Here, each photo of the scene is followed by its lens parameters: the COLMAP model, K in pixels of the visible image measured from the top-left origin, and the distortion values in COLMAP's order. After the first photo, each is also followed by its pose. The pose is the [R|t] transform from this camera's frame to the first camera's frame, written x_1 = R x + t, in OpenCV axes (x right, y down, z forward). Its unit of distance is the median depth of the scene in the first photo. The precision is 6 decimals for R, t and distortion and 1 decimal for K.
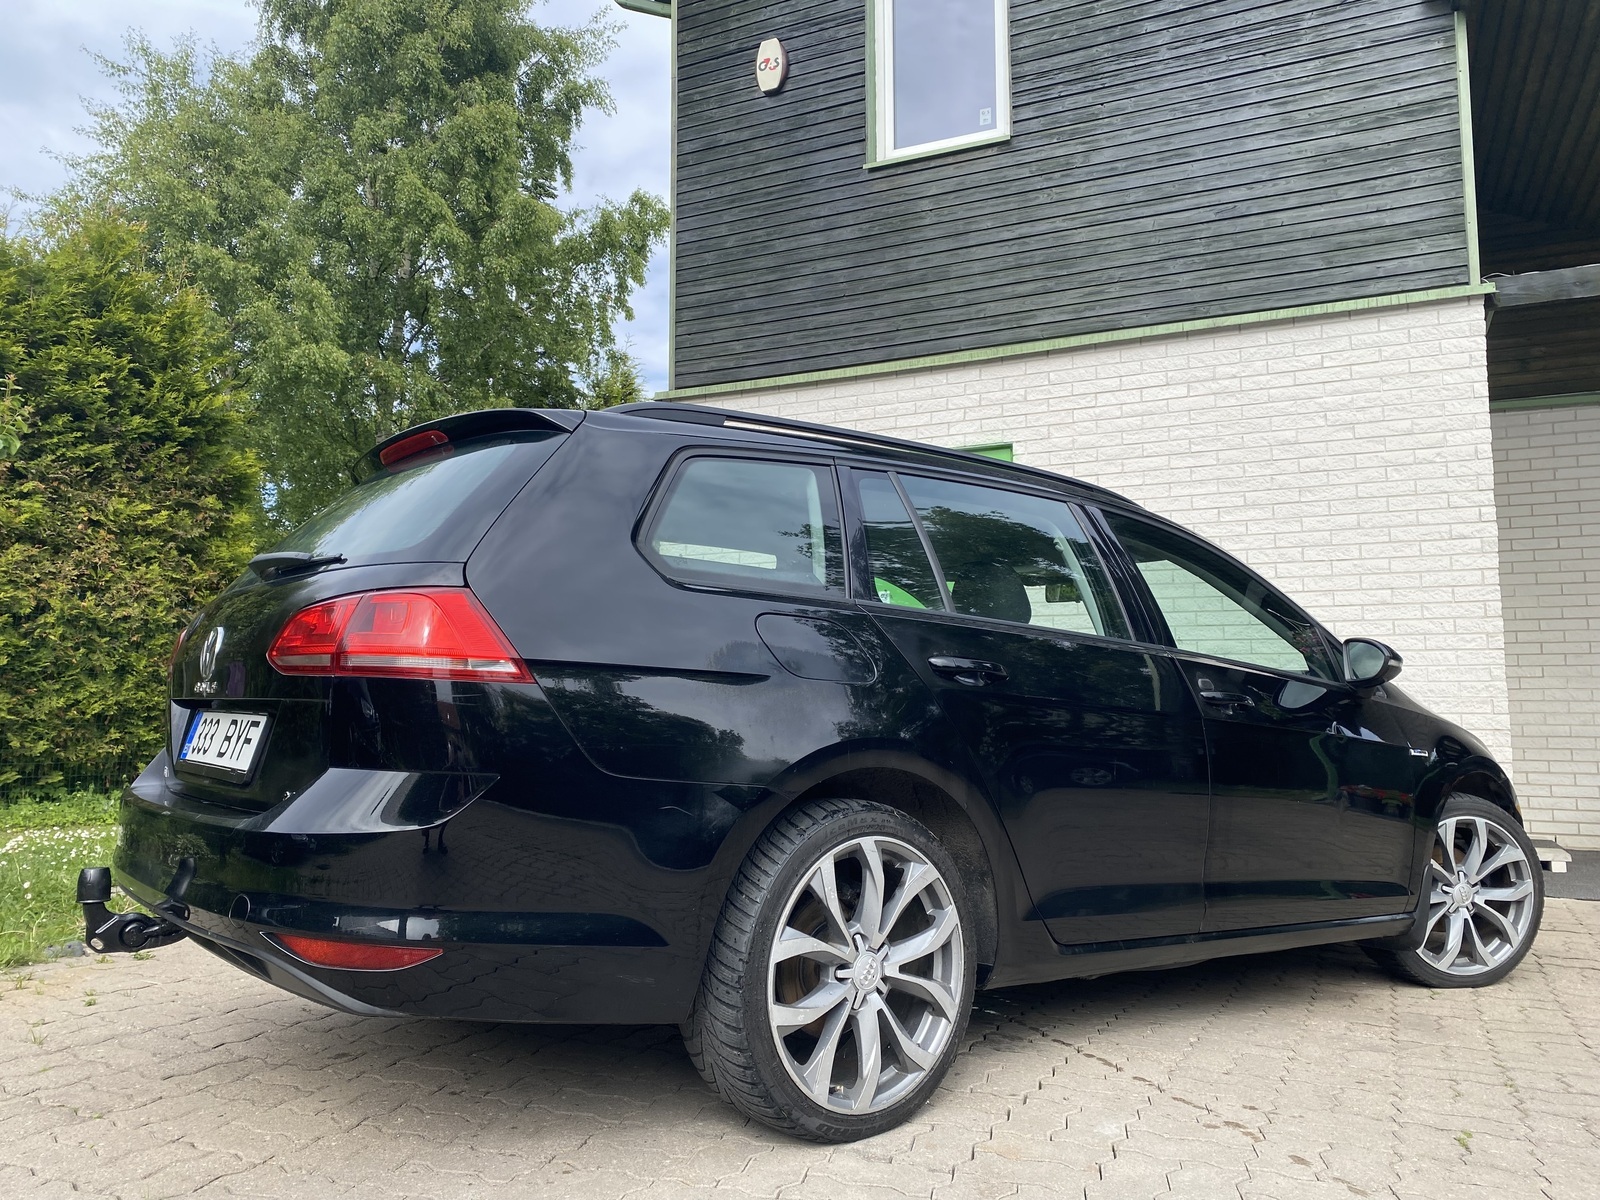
lens RADIAL K [[1209.6, 0, 803.4], [0, 1209.6, 602.6], [0, 0, 1]] dist [0.058187, 0.009054]
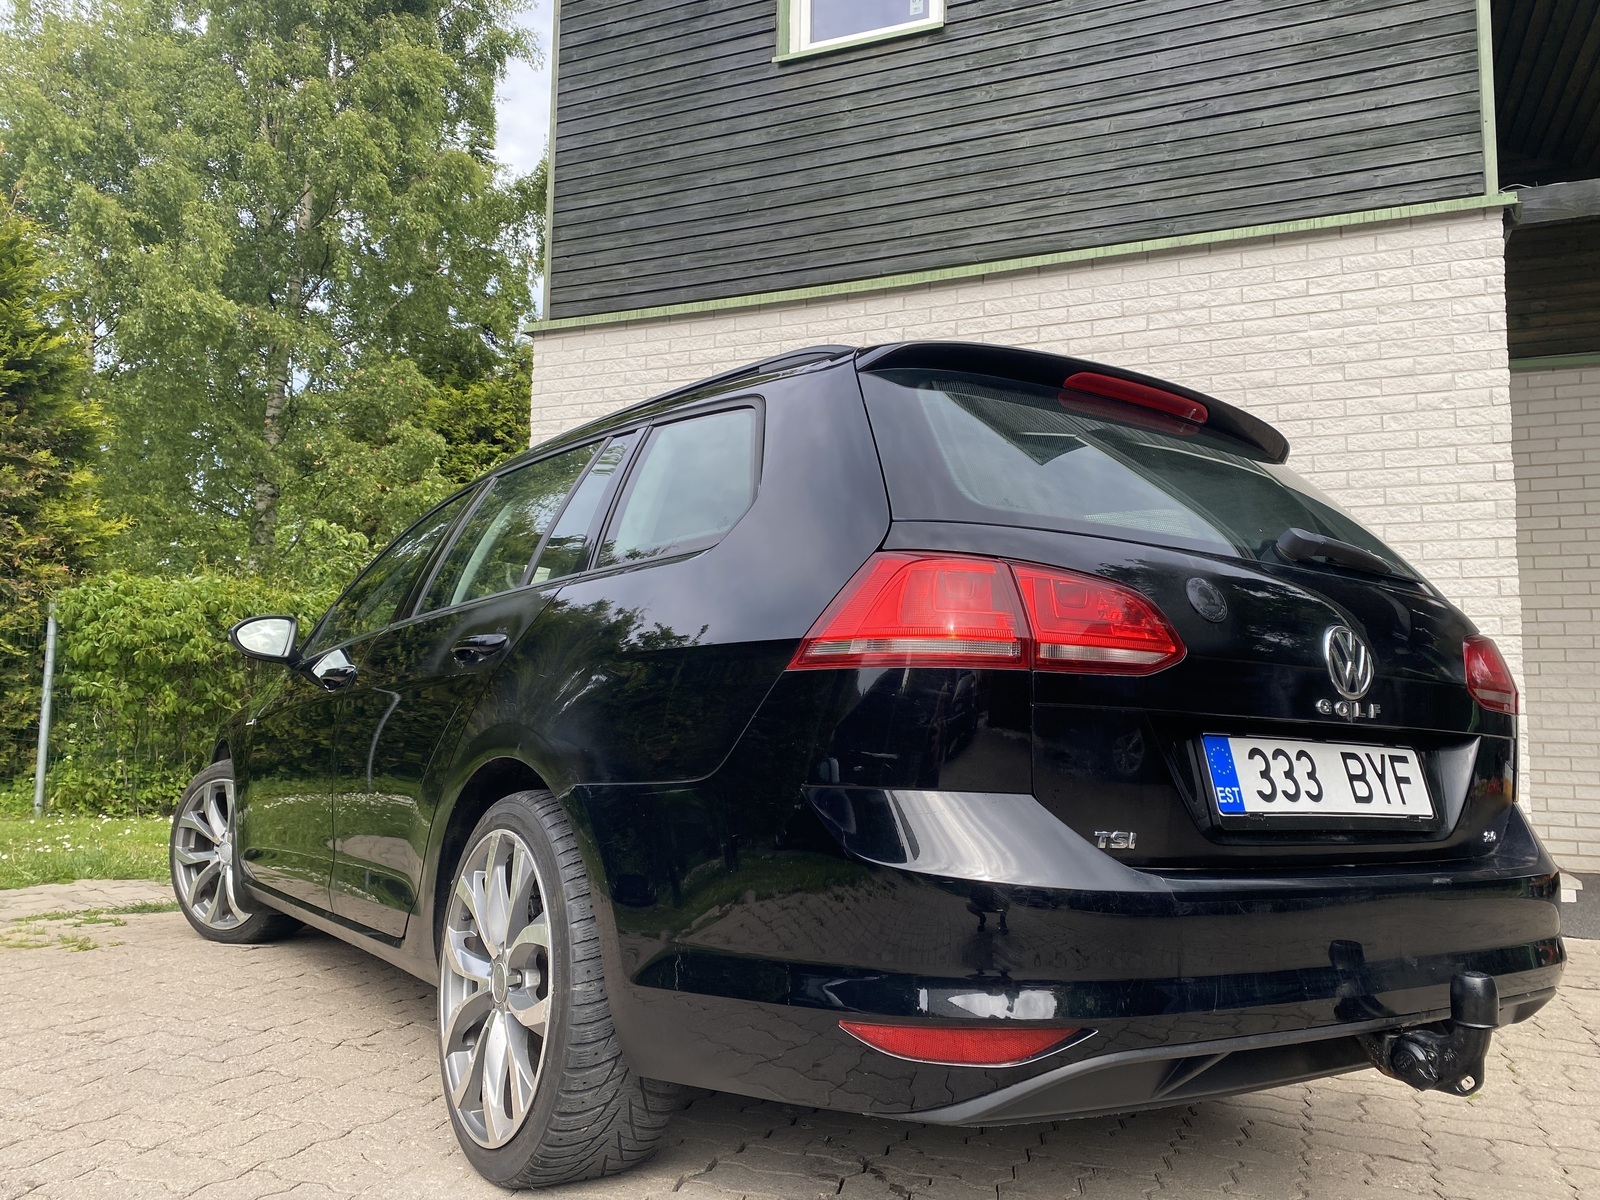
lens RADIAL K [[1209.6, 0, 796.9], [0, 1209.6, 592.6], [0, 0, 1]] dist [0.058187, 0.009054]
pose [[0.999371, 0.016927, 0.031171, 0.047954], [-0.016710, 0.999835, -0.007190, 0.019637], [-0.031288, 0.006664, 0.999488, 0.158452]]
